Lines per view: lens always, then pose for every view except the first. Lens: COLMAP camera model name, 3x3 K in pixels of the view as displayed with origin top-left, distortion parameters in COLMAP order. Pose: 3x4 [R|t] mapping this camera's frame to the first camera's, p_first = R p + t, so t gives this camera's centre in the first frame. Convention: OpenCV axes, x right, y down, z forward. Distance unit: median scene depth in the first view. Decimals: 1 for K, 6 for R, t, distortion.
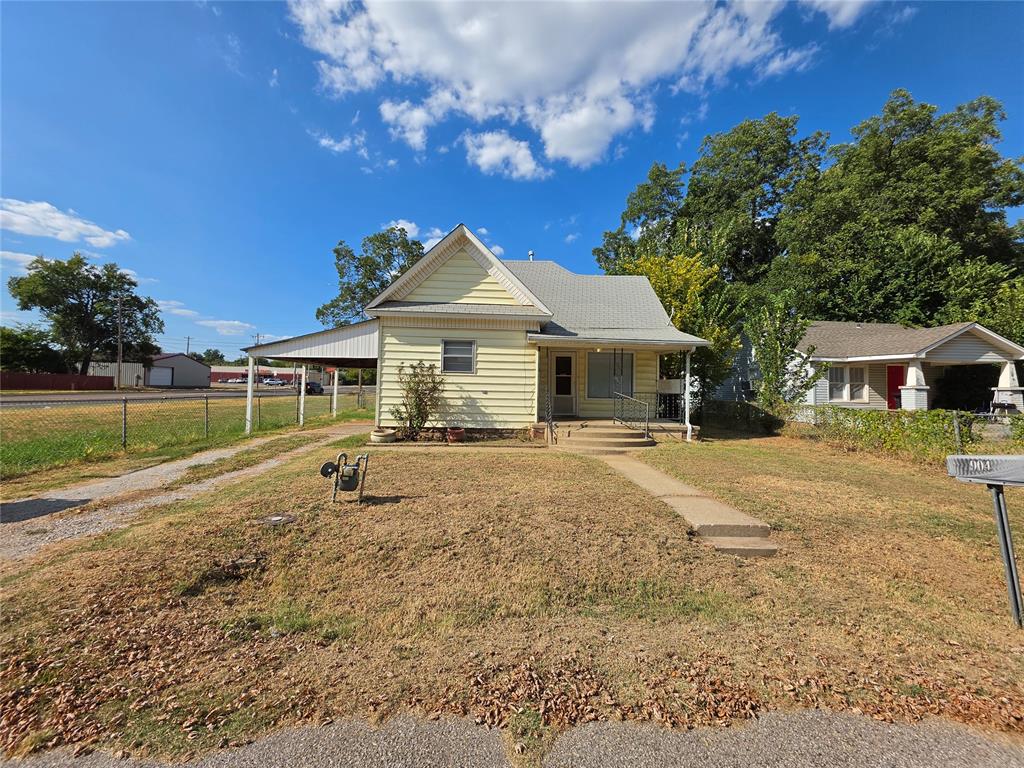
lens RADIAL K [[418.3, 0, 508.0], [0, 418.3, 385.0], [0, 0, 1]] dist [0.030370, -0.000092]
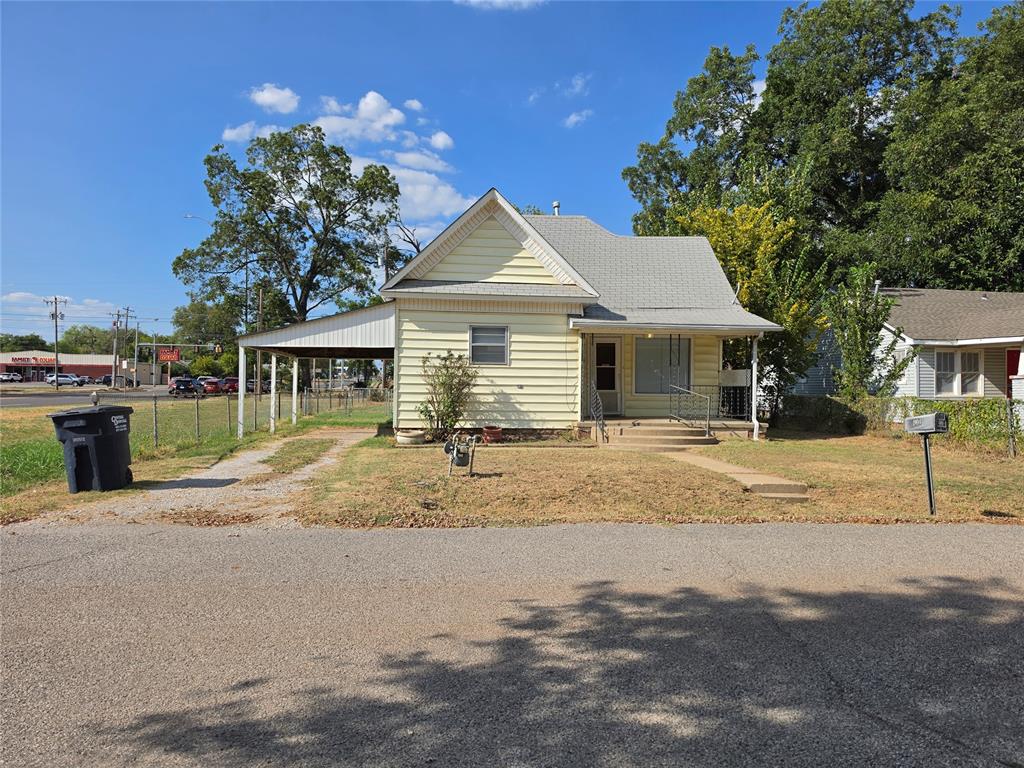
lens RADIAL K [[747.5, 0, 512.0], [0, 747.5, 384.0], [0, 0, 1]] dist [0.222840, -0.311373]
pose [[0.997338, -0.009158, 0.072340, -0.156194], [0.008906, 0.999953, 0.003809, 0.005068], [-0.072372, -0.003154, 0.997373, -0.449341]]
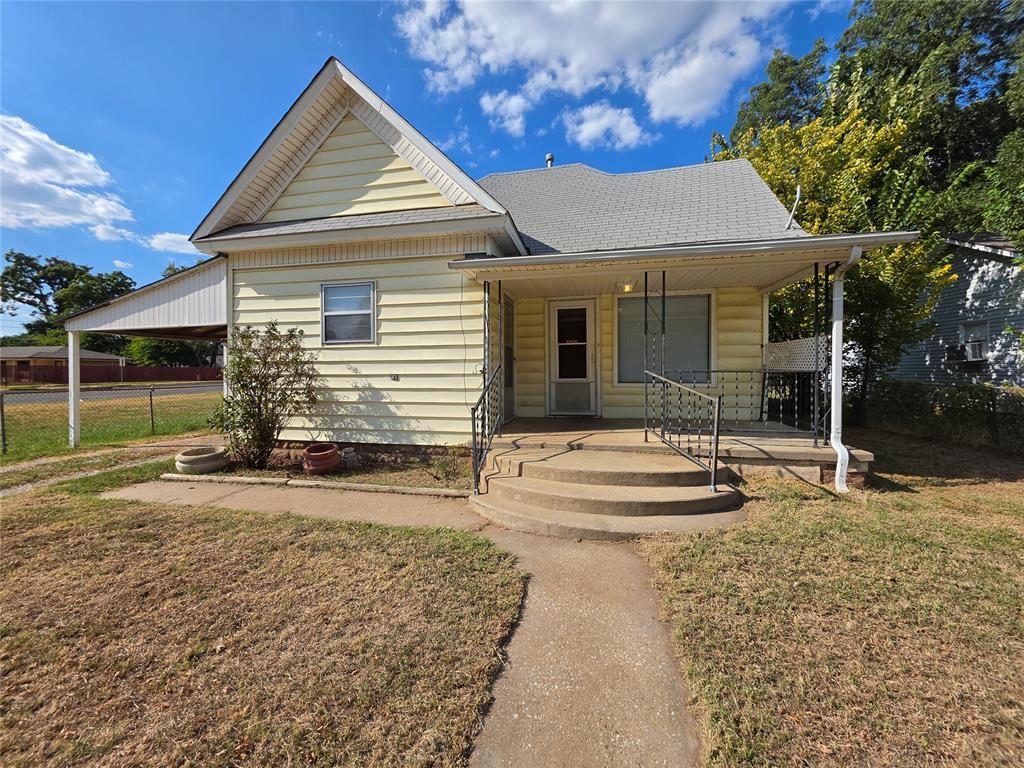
lens RADIAL K [[411.4, 0, 509.9], [0, 411.4, 377.1], [0, 0, 1]] dist [0.008504, -0.000172]
pose [[0.965822, -0.021898, -0.258281, 0.191891], [0.027200, 0.999486, 0.016973, 0.010210], [0.257777, -0.023418, 0.965921, 0.452524]]
